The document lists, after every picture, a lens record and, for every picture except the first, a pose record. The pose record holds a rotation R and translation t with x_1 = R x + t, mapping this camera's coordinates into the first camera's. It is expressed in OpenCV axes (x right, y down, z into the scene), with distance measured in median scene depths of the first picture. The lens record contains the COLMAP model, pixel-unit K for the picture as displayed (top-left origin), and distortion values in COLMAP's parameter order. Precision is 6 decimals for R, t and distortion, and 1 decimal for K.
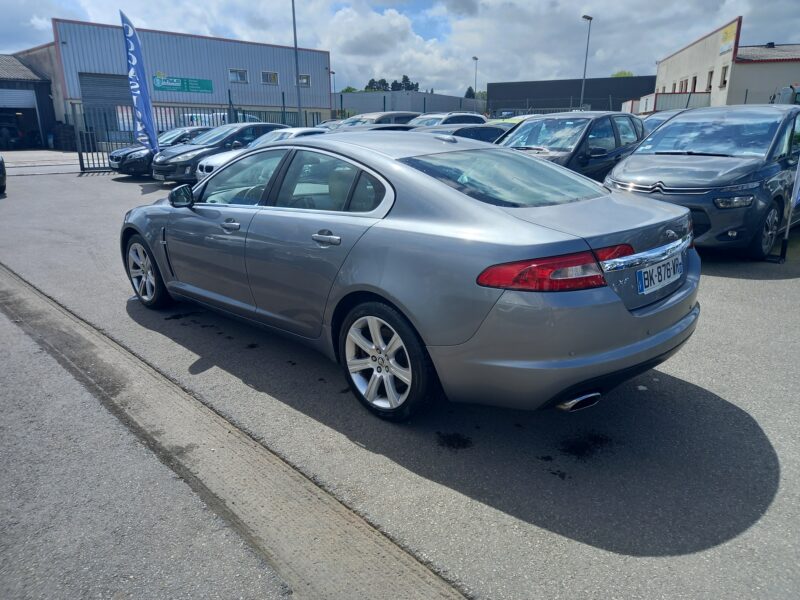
lens RADIAL K [[582.5, 0, 408.4], [0, 582.5, 298.8], [0, 0, 1]] dist [0.089632, -0.083408]
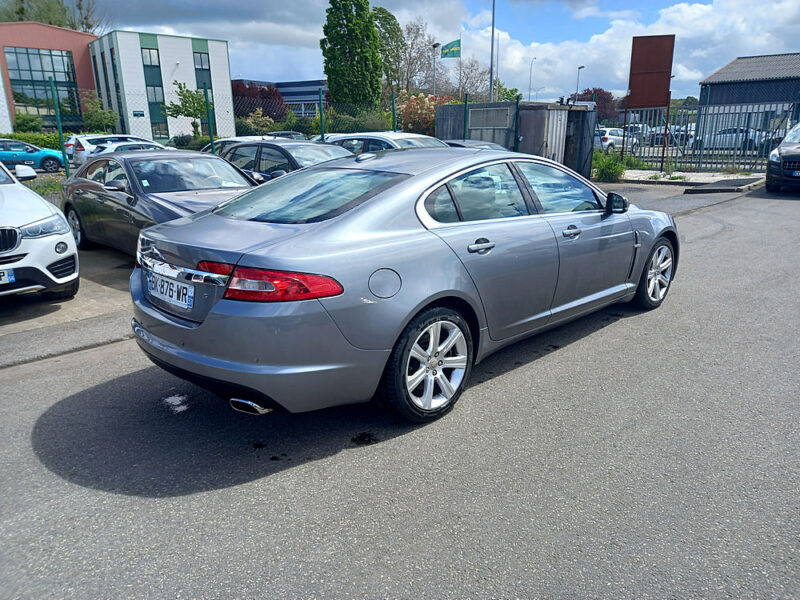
lens RADIAL K [[592.2, 0, 412.0], [0, 592.2, 303.0], [0, 0, 1]] dist [0.027410, -0.000597]
pose [[-0.030016, 0.283704, -0.958442, 0.273590], [-0.267910, 0.921506, 0.281161, -0.082921], [0.962976, 0.265215, 0.048347, 0.259634]]
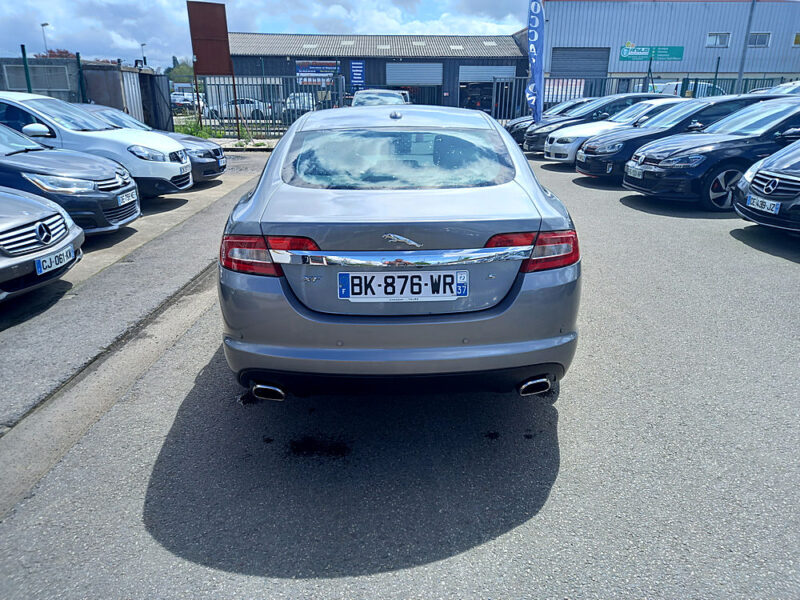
lens RADIAL K [[582.5, 0, 408.4], [0, 582.5, 298.8], [0, 0, 1]] dist [0.089632, -0.083408]
pose [[0.712163, 0.232008, -0.662568, 0.184757], [-0.201588, 0.971646, 0.123559, -0.024216], [0.672448, 0.045571, 0.738740, 0.075989]]
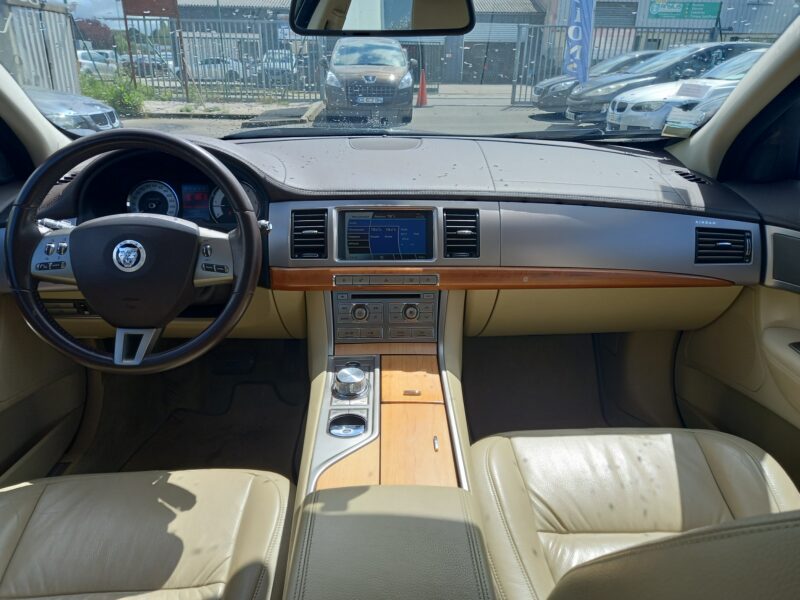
lens RADIAL K [[572.6, 0, 400.0], [0, 572.6, 300.0], [0, 0, 1]] dist [0.070791, -0.048611]
pose [[0.706745, 0.276969, -0.650999, -0.014977], [-0.213279, 0.960783, 0.177225, -0.056772], [0.674554, 0.013591, 0.738100, 0.271868]]
